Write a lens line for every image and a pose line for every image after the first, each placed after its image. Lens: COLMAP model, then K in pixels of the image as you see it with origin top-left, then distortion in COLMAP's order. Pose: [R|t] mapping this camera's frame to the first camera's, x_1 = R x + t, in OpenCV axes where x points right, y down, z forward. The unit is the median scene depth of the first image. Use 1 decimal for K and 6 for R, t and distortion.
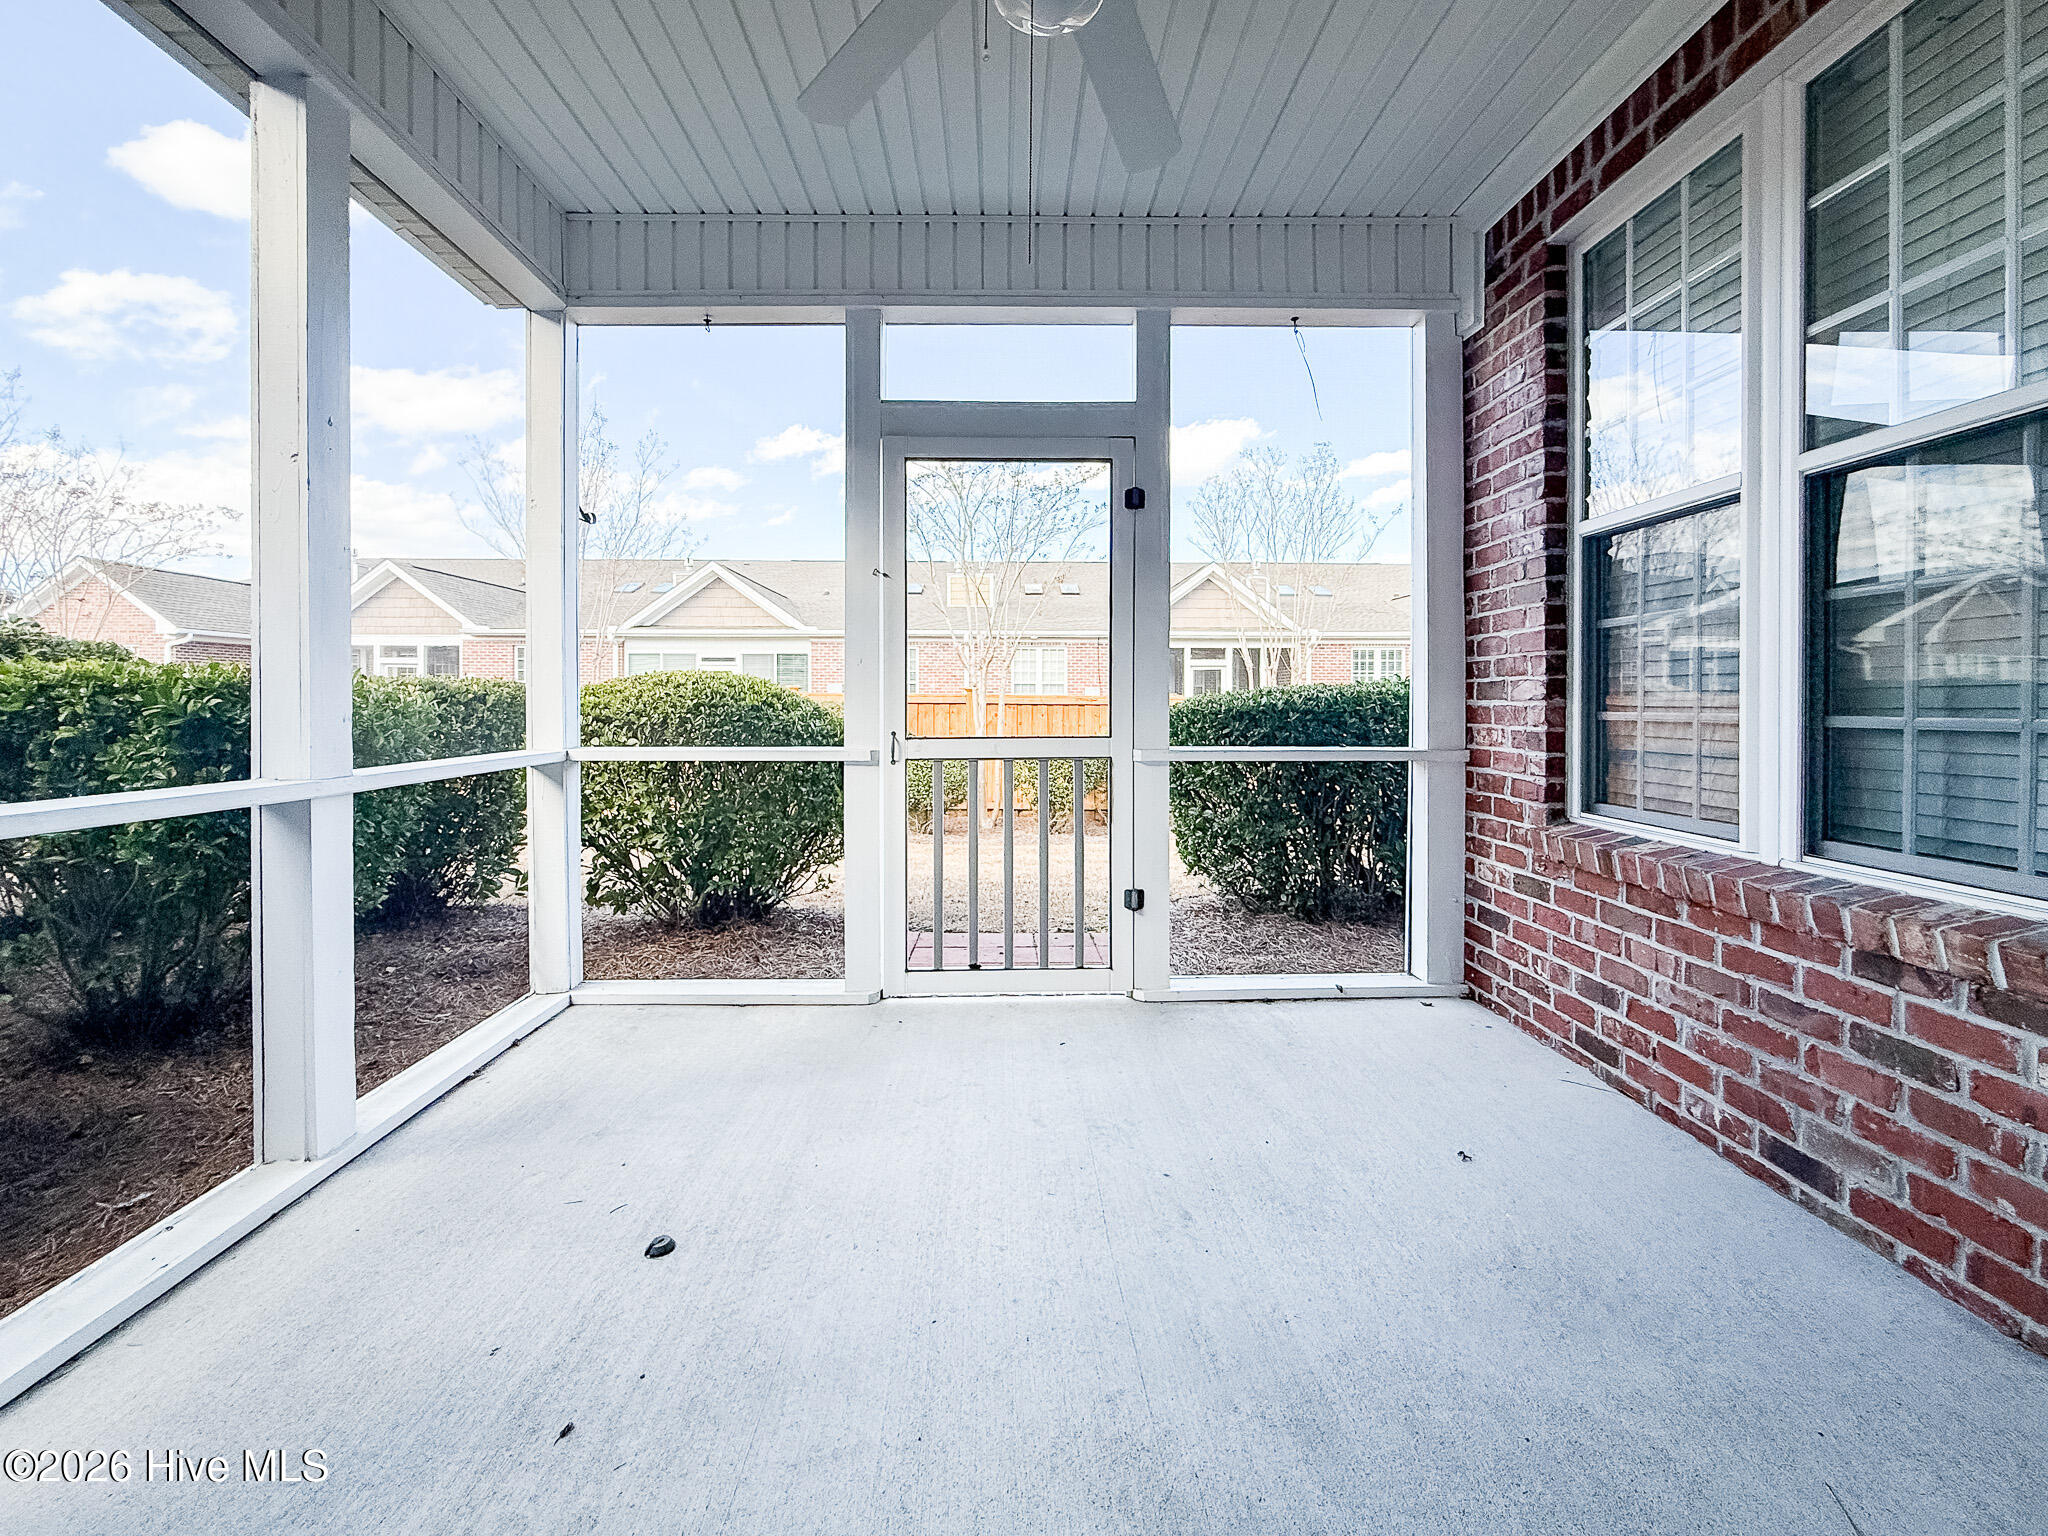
lens RADIAL K [[832.7, 0, 1016.2], [0, 832.7, 706.0], [0, 0, 1]] dist [-0.007721, 0.000499]
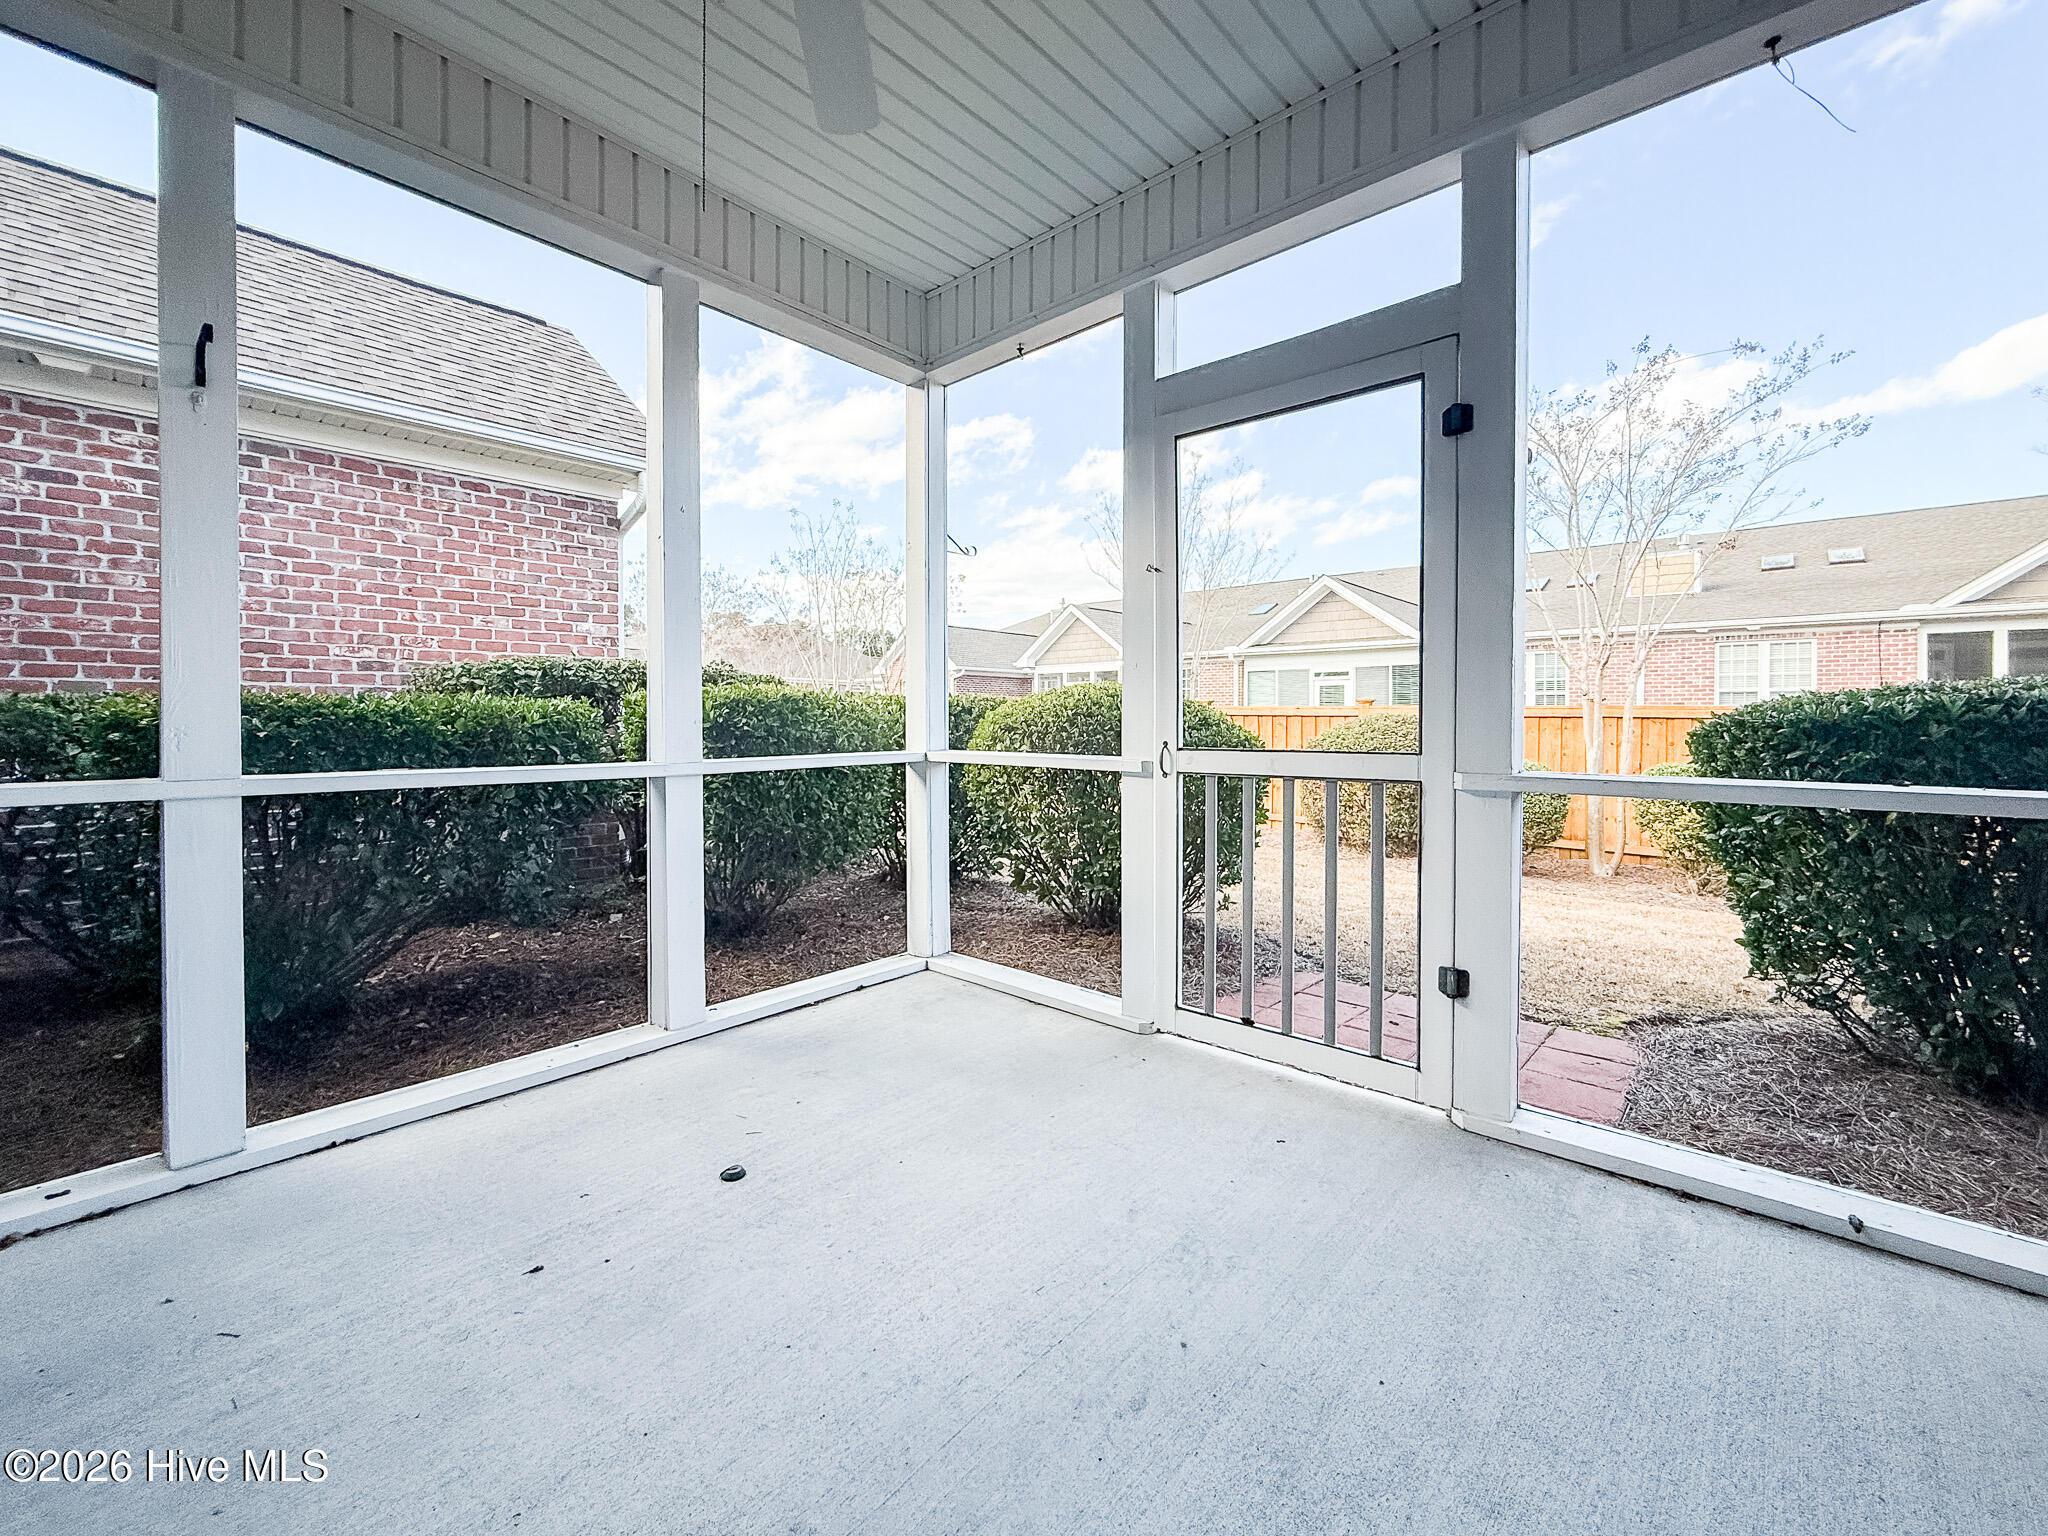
lens RADIAL K [[832.7, 0, 1041.3], [0, 832.7, 729.7], [0, 0, 1]] dist [-0.007721, 0.000499]
pose [[0.735517, 0.009049, -0.677446, 0.366722], [-0.002659, 0.999942, 0.010469, 0.008367], [0.677501, -0.005899, 0.735498, 0.238968]]
